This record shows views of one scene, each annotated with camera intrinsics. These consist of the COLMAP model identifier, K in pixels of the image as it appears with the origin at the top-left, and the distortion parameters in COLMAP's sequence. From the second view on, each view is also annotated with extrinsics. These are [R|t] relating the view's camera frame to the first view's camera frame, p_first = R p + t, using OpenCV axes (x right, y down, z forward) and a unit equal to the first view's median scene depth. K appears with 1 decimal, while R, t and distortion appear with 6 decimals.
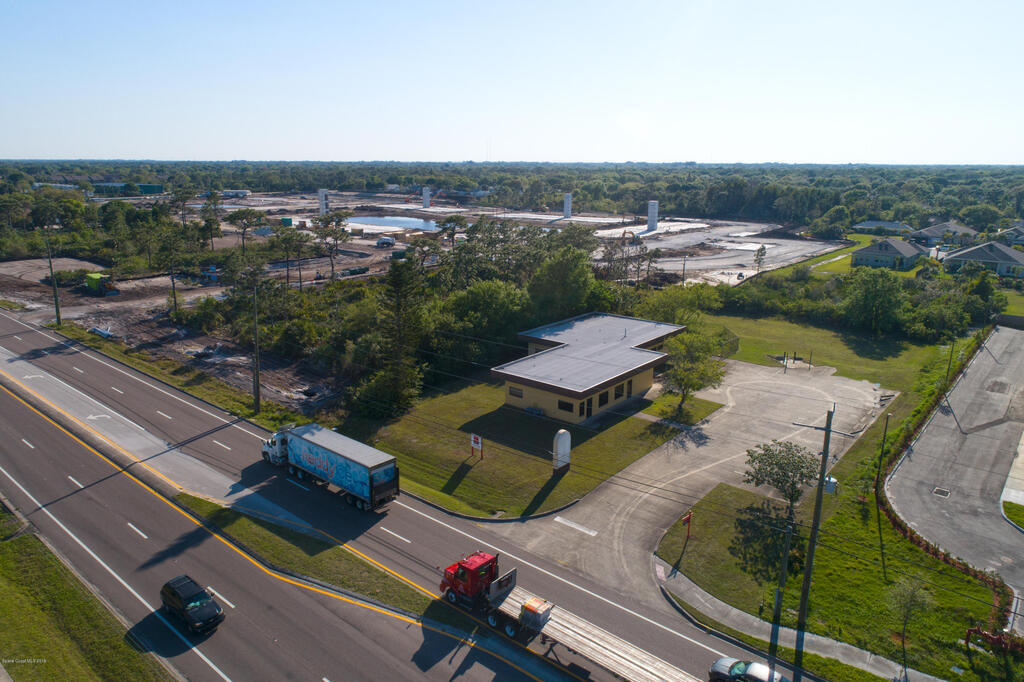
lens RADIAL K [[689.9, 0, 512.0], [0, 689.9, 341.0], [0, 0, 1]] dist [-0.001730, 0.005587]
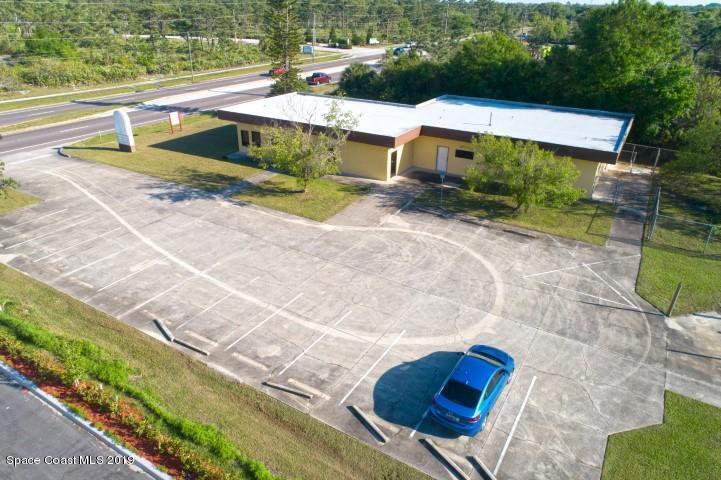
lens RADIAL K [[494.9, 0, 356.9], [0, 494.9, 219.5], [0, 0, 1]] dist [-0.009141, -0.000895]
pose [[0.154397, 0.396323, -0.905036, 0.633588], [-0.261412, 0.899762, 0.349417, -0.059792], [0.952799, 0.182638, 0.242524, 0.839960]]
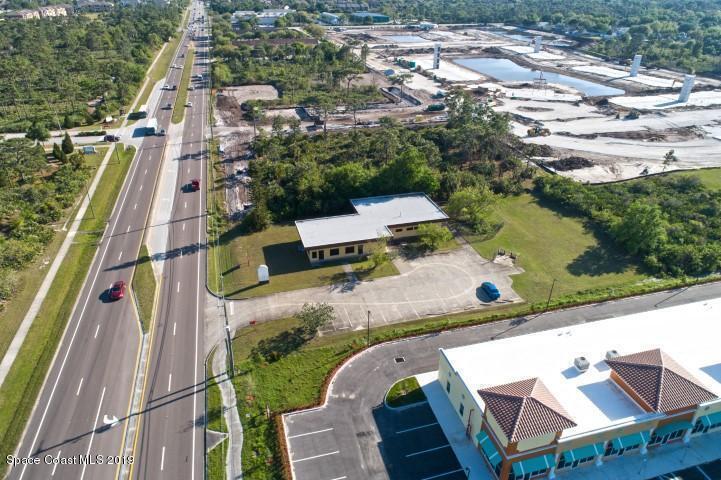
lens RADIAL K [[485.7, 0, 360.5], [0, 485.7, 240.0], [0, 0, 1]] dist [-0.001730, 0.005587]
pose [[0.826251, 0.270375, -0.494172, 0.729965], [-0.145279, 0.949882, 0.276801, -0.282686], [0.544245, -0.156914, 0.824121, -0.040985]]
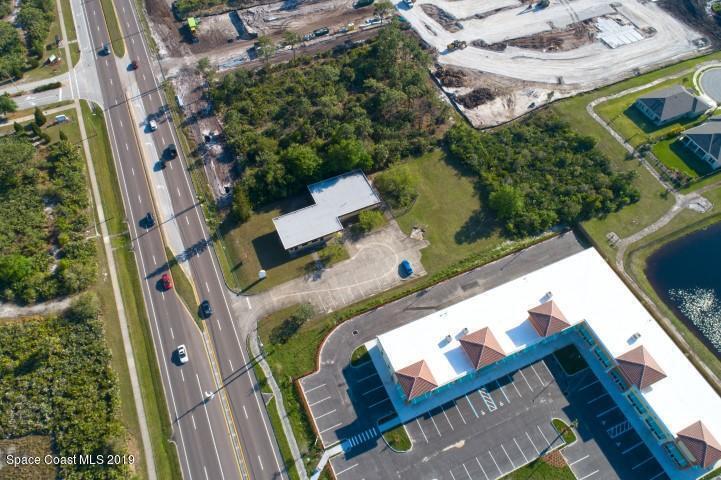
lens RADIAL K [[485.7, 0, 360.5], [0, 485.7, 240.0], [0, 0, 1]] dist [-0.001730, 0.005587]
pose [[0.899204, 0.366666, -0.238723, 0.695655], [-0.118296, 0.729037, 0.674174, -1.112976], [0.421235, -0.577980, 0.698928, -0.230846]]
